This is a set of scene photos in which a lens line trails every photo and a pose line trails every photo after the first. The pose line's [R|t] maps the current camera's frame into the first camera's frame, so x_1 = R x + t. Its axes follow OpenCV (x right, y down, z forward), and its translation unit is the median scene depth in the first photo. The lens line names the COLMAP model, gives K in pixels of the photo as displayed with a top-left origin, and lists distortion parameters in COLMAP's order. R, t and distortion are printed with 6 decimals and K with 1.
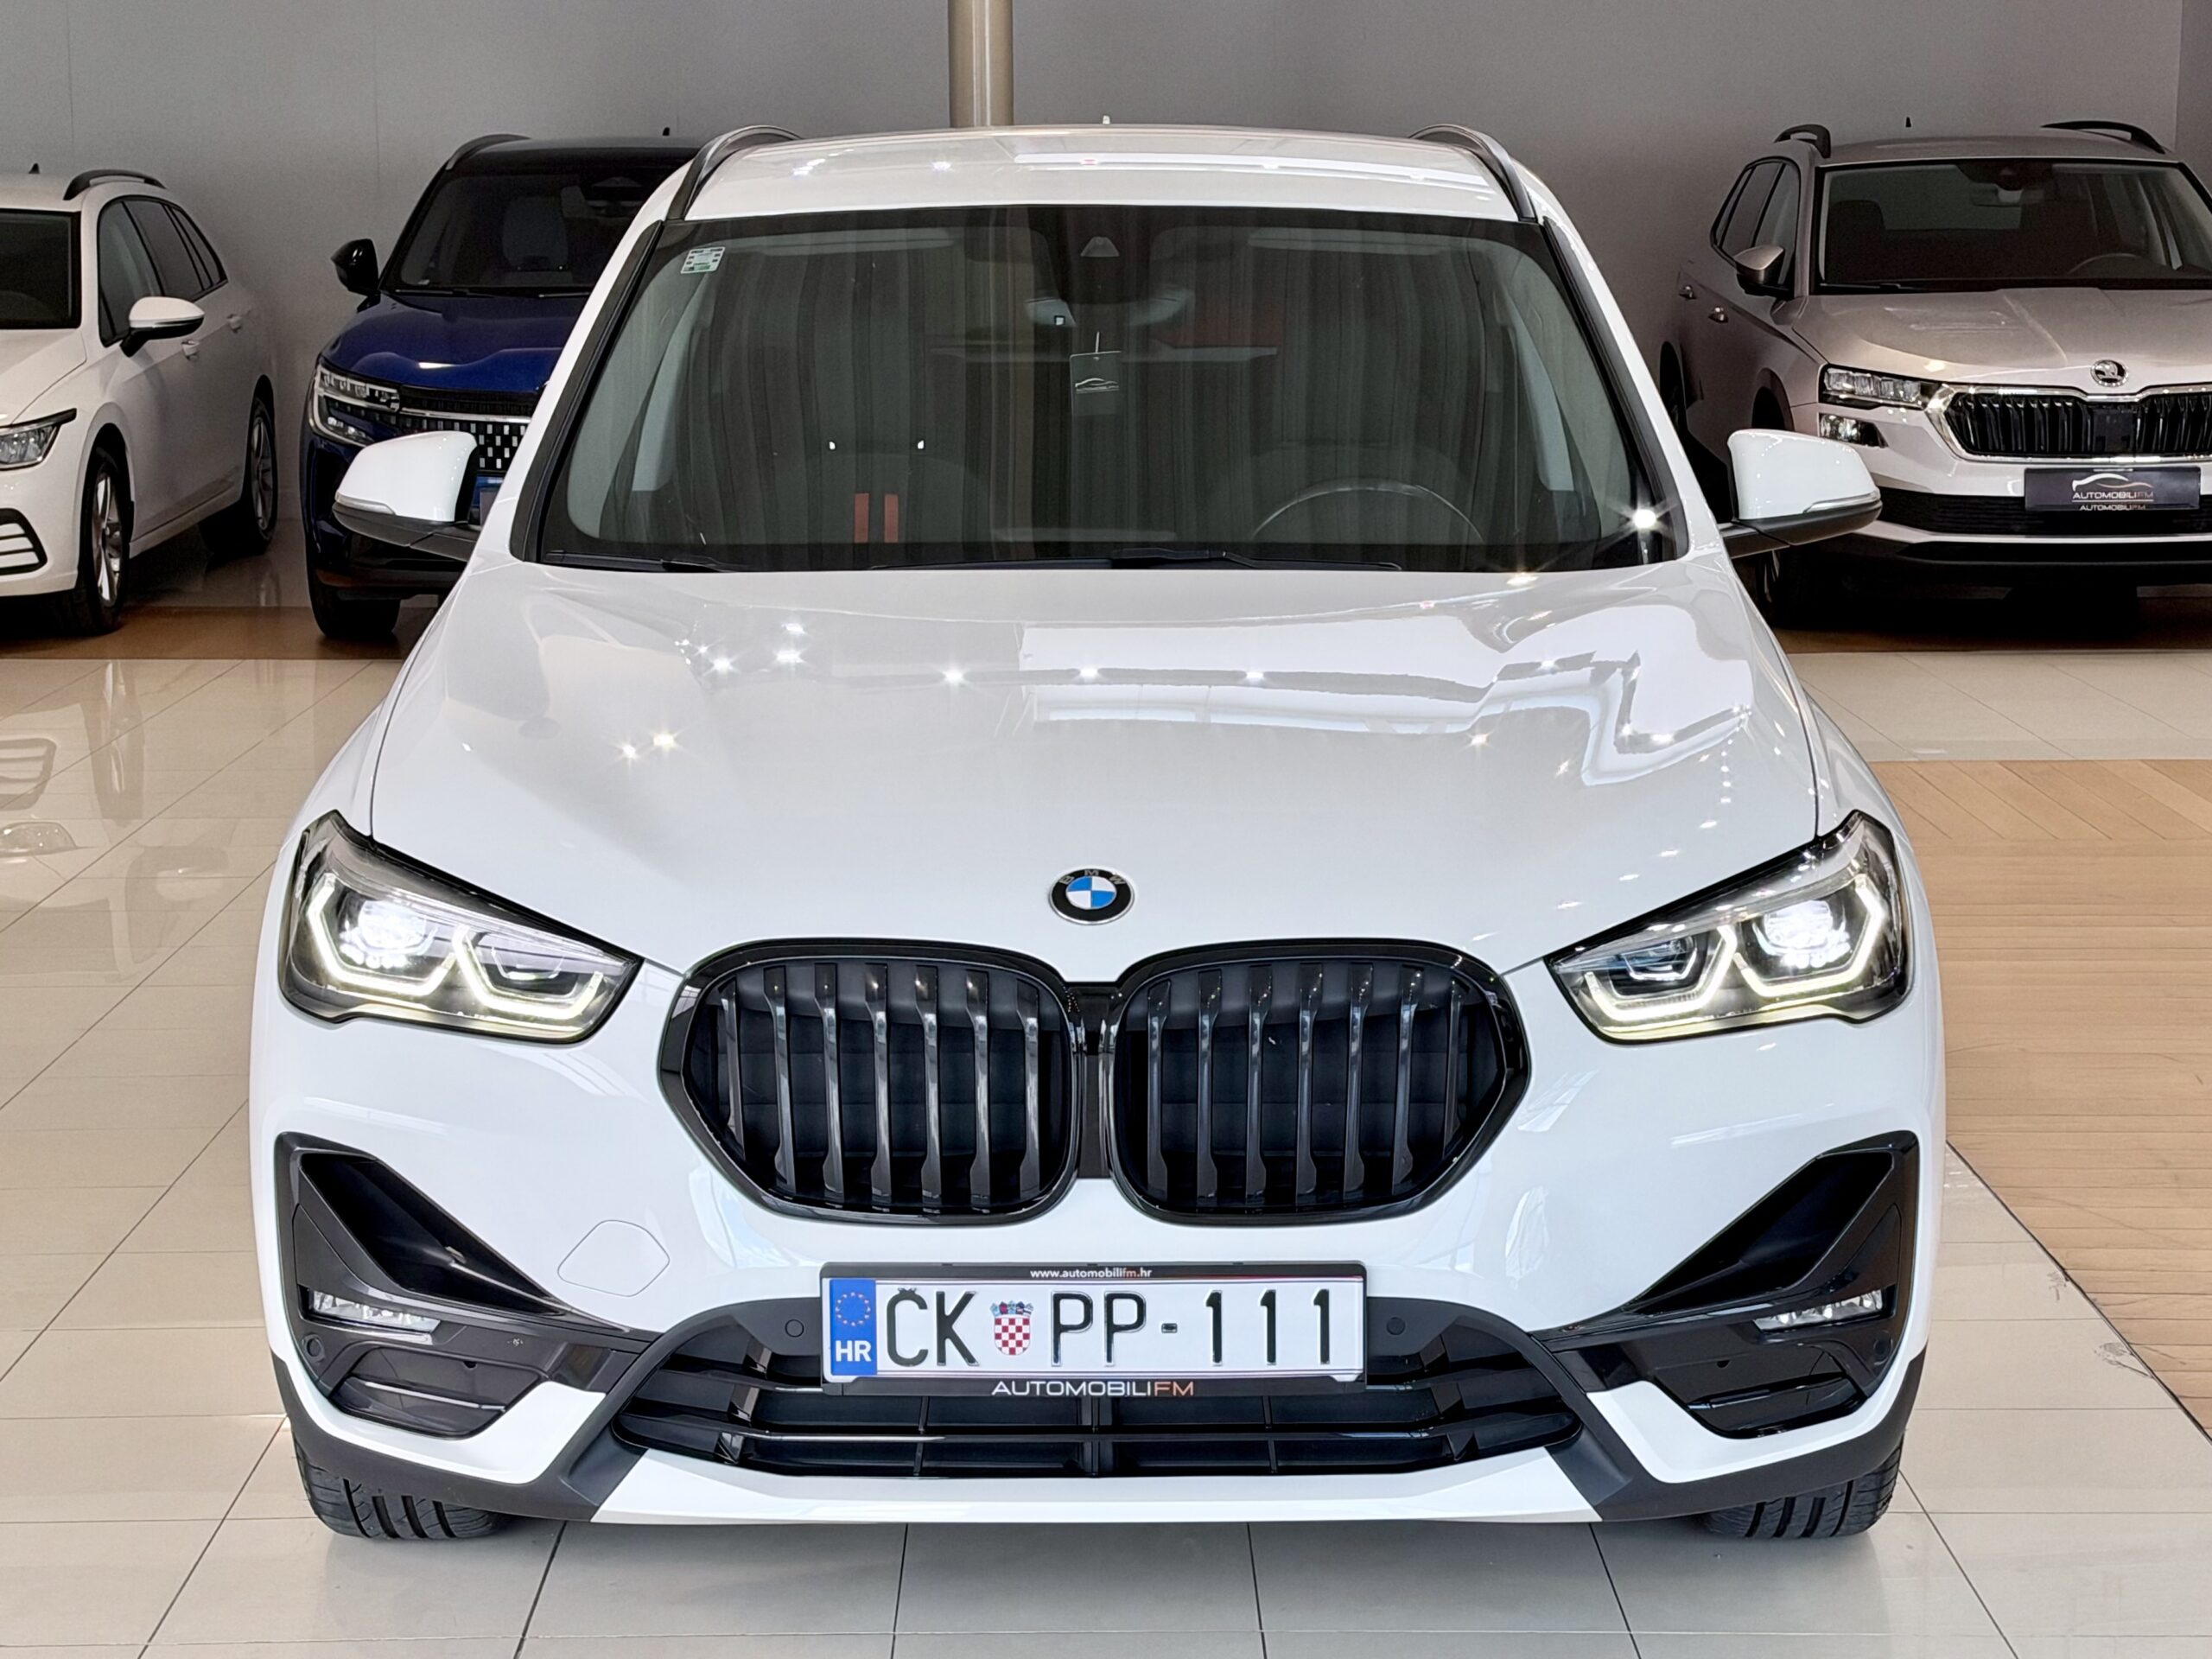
lens RADIAL K [[4010.7, 0, 1109.4], [0, 4010.7, 821.2], [0, 0, 1]] dist [0.051781, 0.000000]
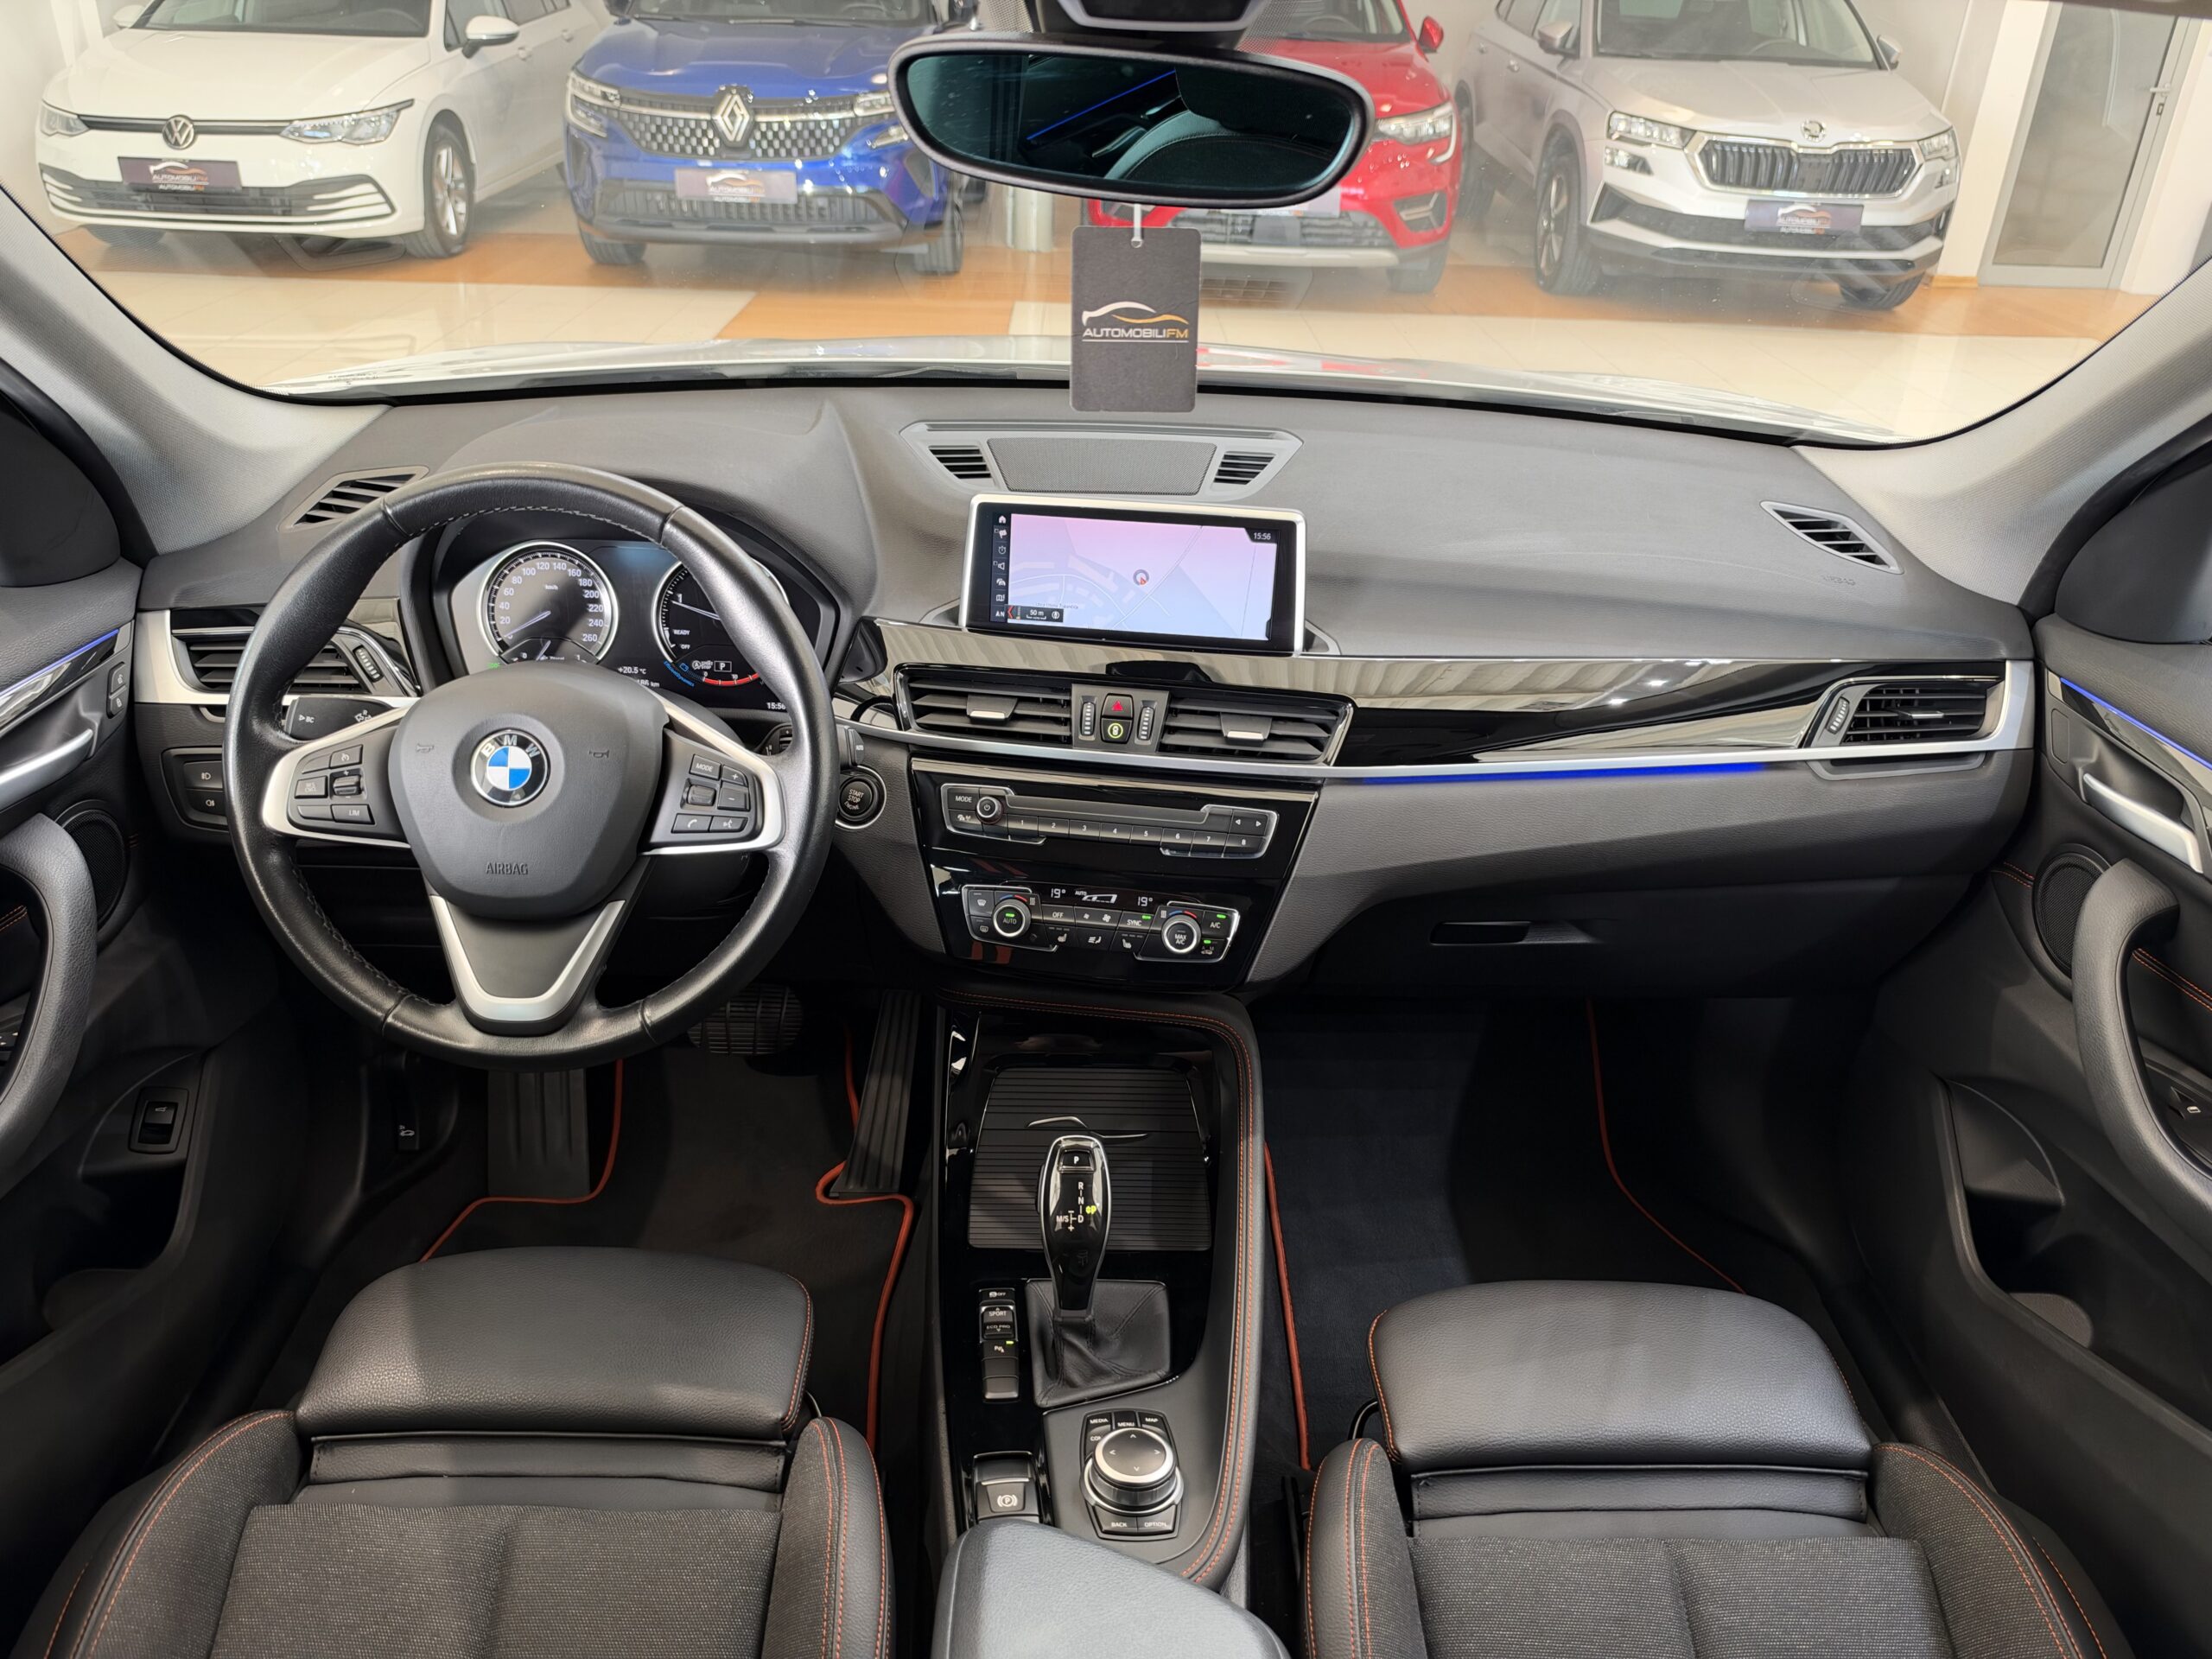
lens RADIAL K [[1559.1, 0, 1101.5], [0, 1559.1, 834.1], [0, 0, 1]] dist [-0.047807, 0.002840]
pose [[0.999311, 0.033633, 0.015667, -0.006535], [-0.036974, 0.937955, 0.344779, -0.052346], [-0.003099, -0.345121, 0.938553, 0.385602]]
